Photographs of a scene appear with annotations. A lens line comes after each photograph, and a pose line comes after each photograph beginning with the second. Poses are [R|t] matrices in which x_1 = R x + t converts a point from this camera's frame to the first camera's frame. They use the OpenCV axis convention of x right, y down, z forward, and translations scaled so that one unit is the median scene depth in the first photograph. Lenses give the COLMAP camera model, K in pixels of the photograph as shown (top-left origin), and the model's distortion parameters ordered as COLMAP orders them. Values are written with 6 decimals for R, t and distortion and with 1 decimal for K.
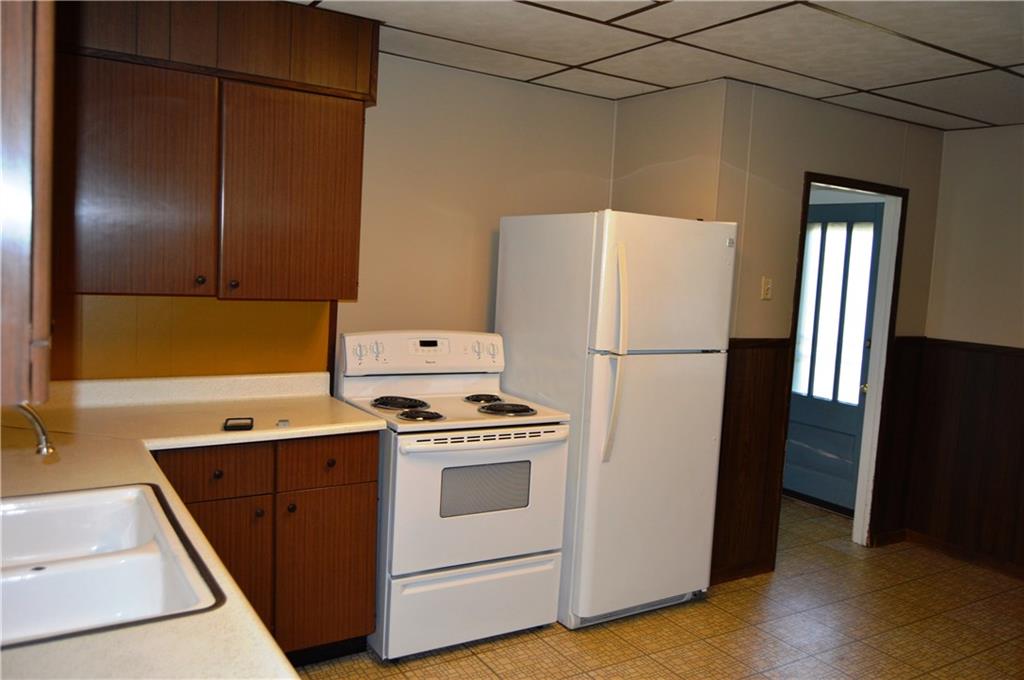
lens RADIAL K [[805.5, 0, 517.0], [0, 805.5, 340.4], [0, 0, 1]] dist [-0.019537, 0.013704]
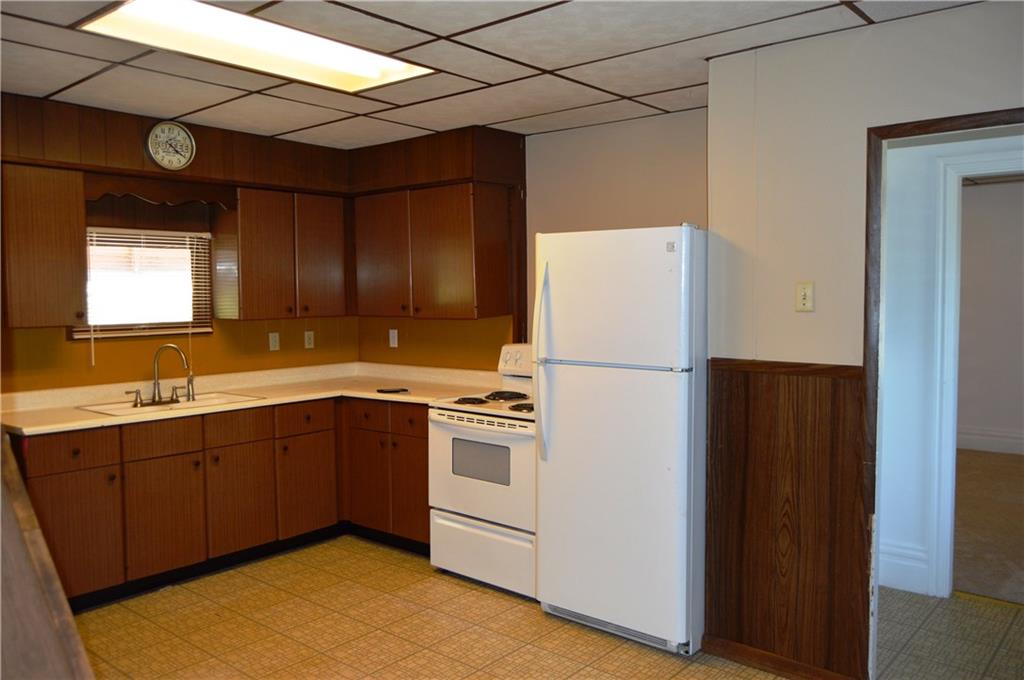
lens RADIAL K [[805.5, 0, 514.5], [0, 805.5, 336.3], [0, 0, 1]] dist [-0.019537, 0.013704]
pose [[0.288726, -0.004952, -0.957399, 1.171535], [-0.068339, 0.997329, -0.025768, 0.013255], [0.954970, 0.072867, 0.287616, 0.641598]]
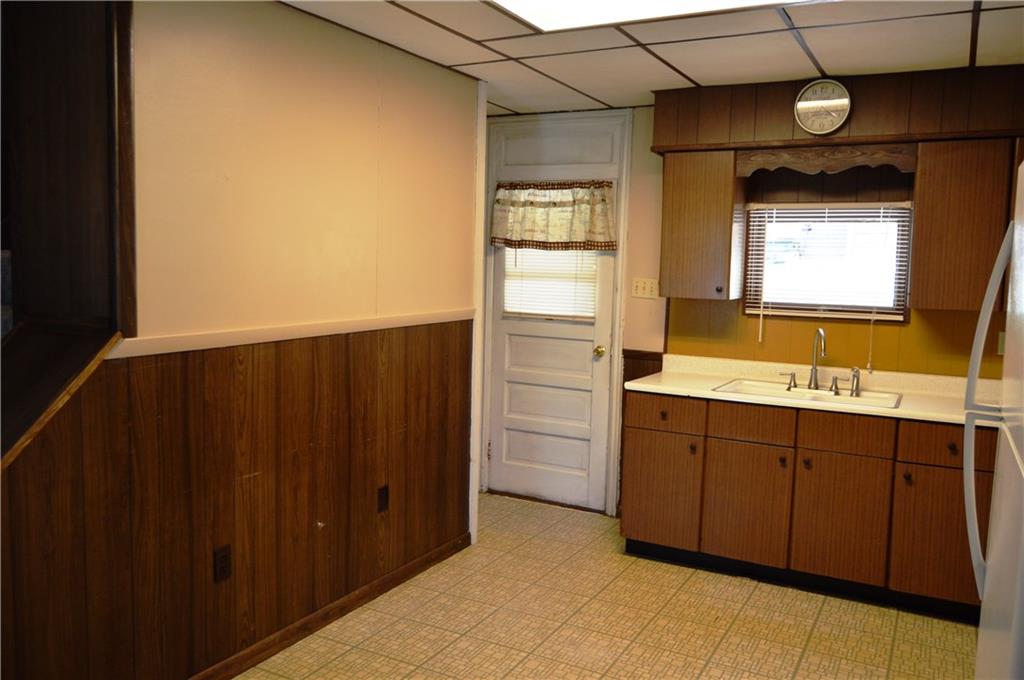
lens RADIAL K [[805.5, 0, 515.7], [0, 805.5, 335.0], [0, 0, 1]] dist [-0.019537, 0.013704]
pose [[-0.873827, -0.035265, -0.484957, 0.703752], [-0.119999, 0.982157, 0.144802, -0.081980], [0.471198, 0.184726, -0.862467, 1.327908]]
